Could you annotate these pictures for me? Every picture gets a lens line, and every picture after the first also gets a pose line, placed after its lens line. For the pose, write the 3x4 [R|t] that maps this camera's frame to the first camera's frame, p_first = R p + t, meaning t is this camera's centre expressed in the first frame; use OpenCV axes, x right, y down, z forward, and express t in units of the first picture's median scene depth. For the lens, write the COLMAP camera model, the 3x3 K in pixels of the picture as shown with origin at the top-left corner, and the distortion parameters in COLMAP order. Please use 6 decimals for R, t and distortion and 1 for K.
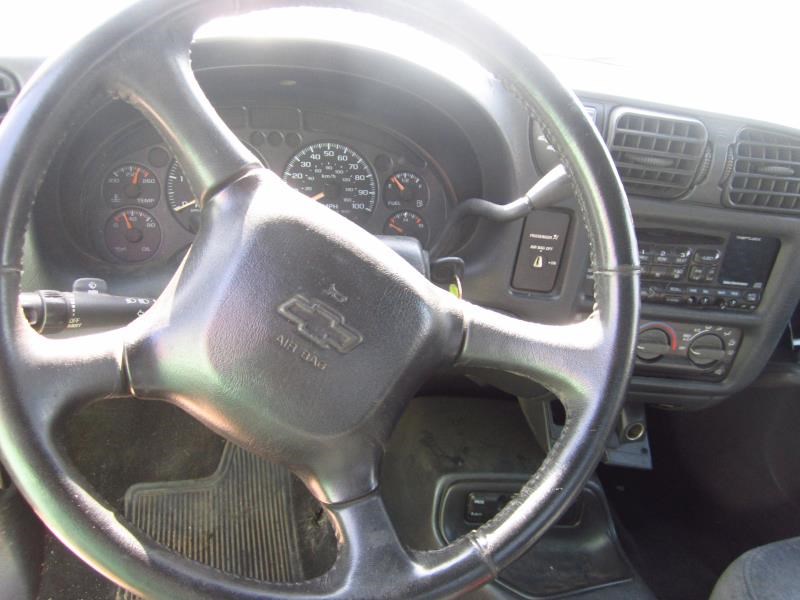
lens RADIAL K [[663.0, 0, 396.5], [0, 663.0, 298.0], [0, 0, 1]] dist [-0.054666, 0.023532]
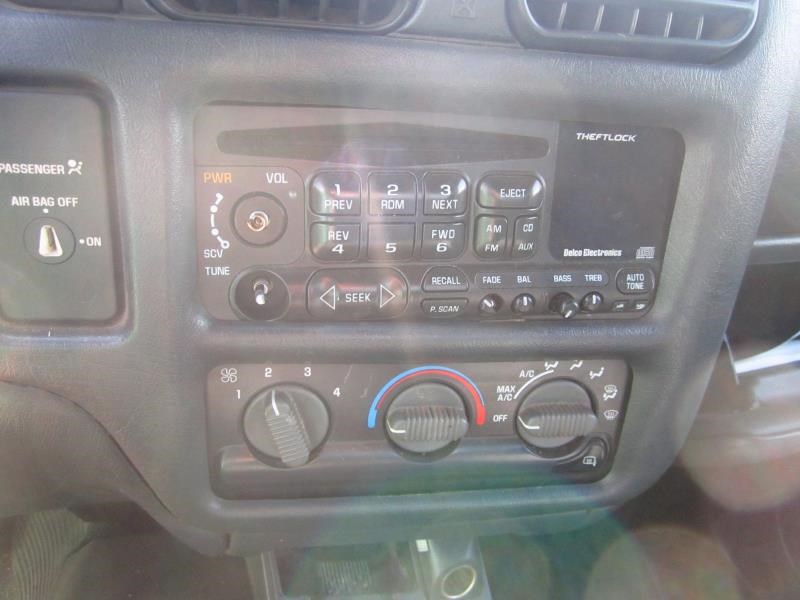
lens RADIAL K [[663.0, 0, 399.8], [0, 663.0, 306.5], [0, 0, 1]] dist [-0.054666, 0.023532]
pose [[0.989713, -0.101949, 0.100377, 0.351623], [0.107557, 0.992831, -0.052131, 0.019639], [-0.094342, 0.062391, 0.993583, 0.598992]]
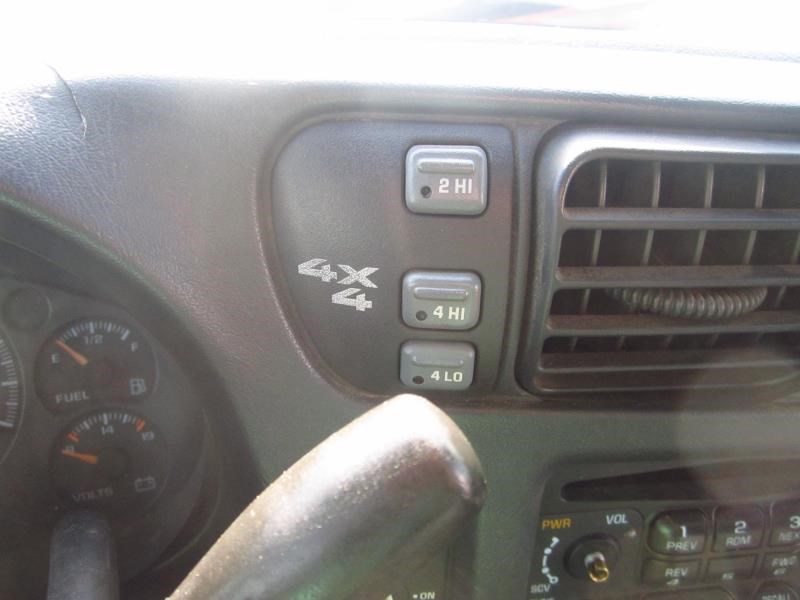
lens RADIAL K [[663.0, 0, 401.9], [0, 663.0, 299.8], [0, 0, 1]] dist [-0.054666, 0.023532]
pose [[0.994630, -0.103380, 0.004972, 0.229136], [0.103353, 0.994630, 0.005417, -0.201809], [-0.005506, -0.004874, 0.999973, 0.633016]]
